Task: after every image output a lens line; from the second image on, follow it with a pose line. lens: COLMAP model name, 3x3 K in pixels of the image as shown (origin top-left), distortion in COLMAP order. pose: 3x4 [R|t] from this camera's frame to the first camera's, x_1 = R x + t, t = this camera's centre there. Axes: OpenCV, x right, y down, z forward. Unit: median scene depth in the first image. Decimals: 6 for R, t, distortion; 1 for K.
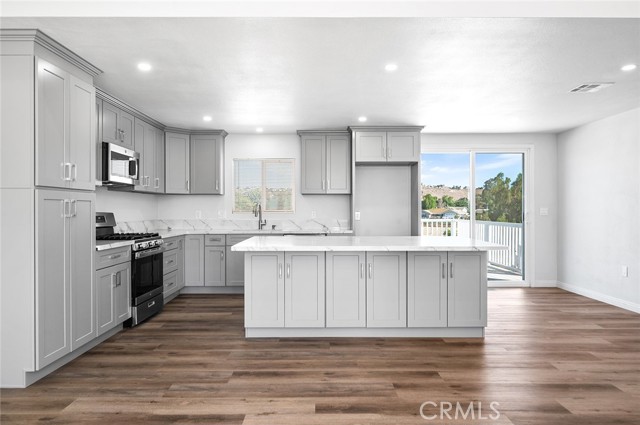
lens RADIAL K [[429.1, 0, 321.1], [0, 429.1, 213.8], [0, 0, 1]] dist [-0.017455, 0.011944]
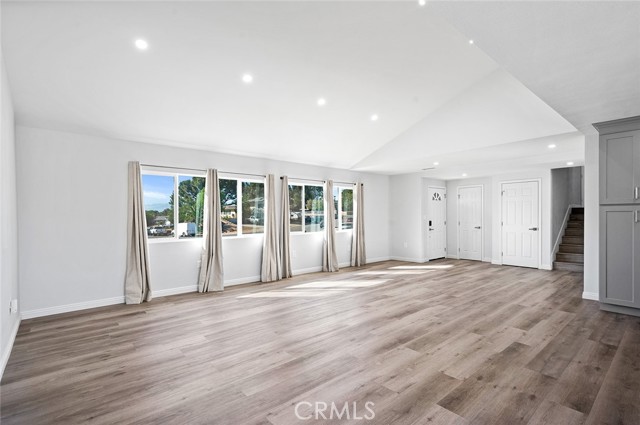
lens RADIAL K [[303.6, 0, 313.8], [0, 303.6, 216.0], [0, 0, 1]] dist [0.001886, -0.000891]
pose [[-0.771686, 0.008600, -0.635945, 0.592398], [0.001611, 0.999932, 0.011567, -0.016802], [0.636001, 0.007902, -0.771647, 0.622814]]
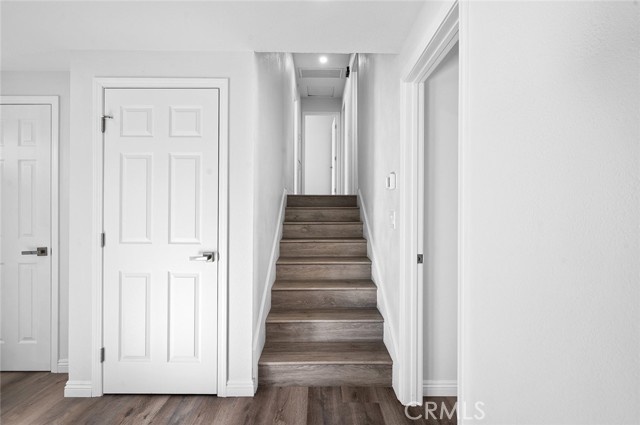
lens RADIAL K [[297.1, 0, 327.0], [0, 297.1, 210.6], [0, 0, 1]] dist [0.001215, 0.000230]
pose [[0.031621, 0.002139, -0.999498, -0.539759], [-0.012556, 0.999920, 0.001743, -0.003080], [0.999421, 0.012494, 0.031645, 0.366586]]
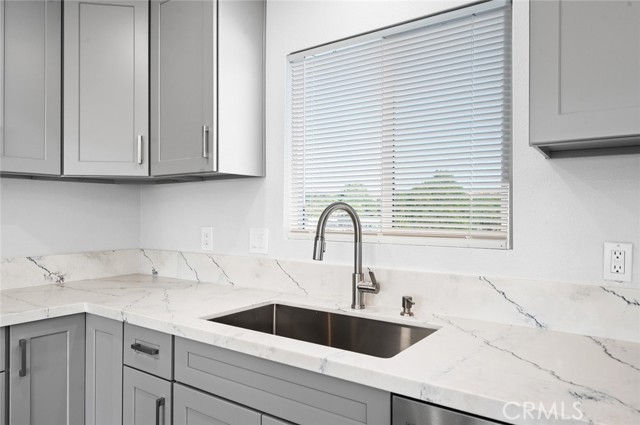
lens RADIAL K [[419.6, 0, 324.1], [0, 419.6, 214.2], [0, 0, 1]] dist [0.007038, 0.001430]
pose [[0.814056, 0.001269, -0.580786, -0.017565], [-0.007393, 0.999939, -0.008177, -0.018679], [0.580740, 0.010950, 0.814016, 0.897786]]
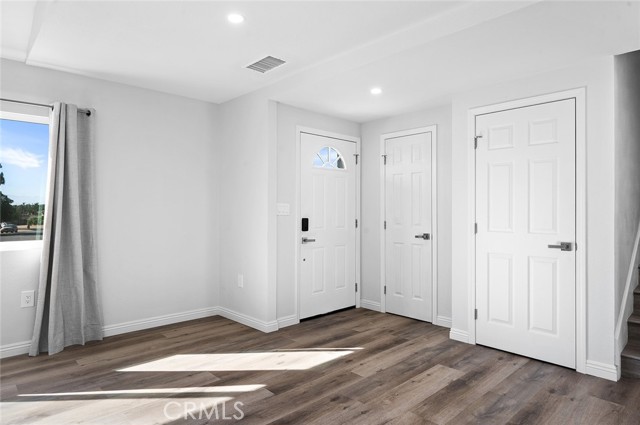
lens RADIAL K [[389.2, 0, 319.6], [0, 389.2, 206.6], [0, 0, 1]] dist [0.028402, -0.010863]
pose [[-0.718307, -0.007319, -0.695688, -0.293751], [-0.009002, 0.999959, -0.001226, 0.003551], [0.695668, 0.005382, -0.718343, 0.387813]]
